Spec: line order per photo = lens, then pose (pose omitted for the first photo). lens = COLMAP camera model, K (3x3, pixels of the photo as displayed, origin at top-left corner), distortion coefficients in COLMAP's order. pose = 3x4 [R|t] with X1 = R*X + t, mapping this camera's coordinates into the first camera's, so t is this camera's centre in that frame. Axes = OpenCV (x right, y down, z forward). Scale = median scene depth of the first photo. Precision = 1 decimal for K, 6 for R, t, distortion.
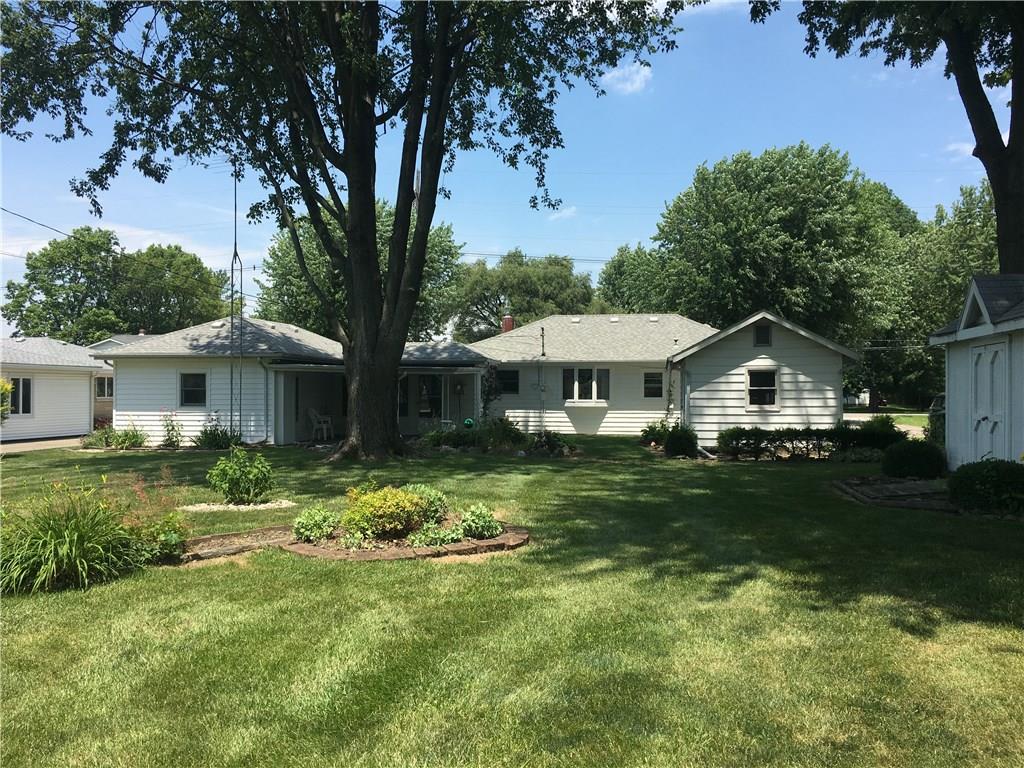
lens RADIAL K [[1051.0, 0, 512.0], [0, 1051.0, 384.0], [0, 0, 1]] dist [0.074086, 0.003693]
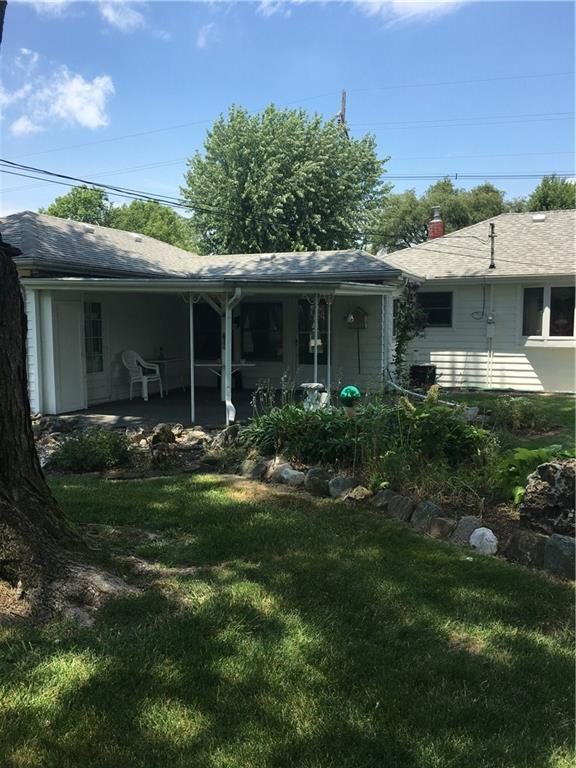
lens RADIAL K [[788.3, 0, 288.5], [0, 788.3, 407.0], [0, 0, 1]] dist [0.074086, 0.003693]
pose [[0.982942, 0.016673, -0.183158, -0.002767], [0.004214, 0.993579, 0.113064, 0.002325], [0.183867, -0.111907, 0.976560, 0.493653]]
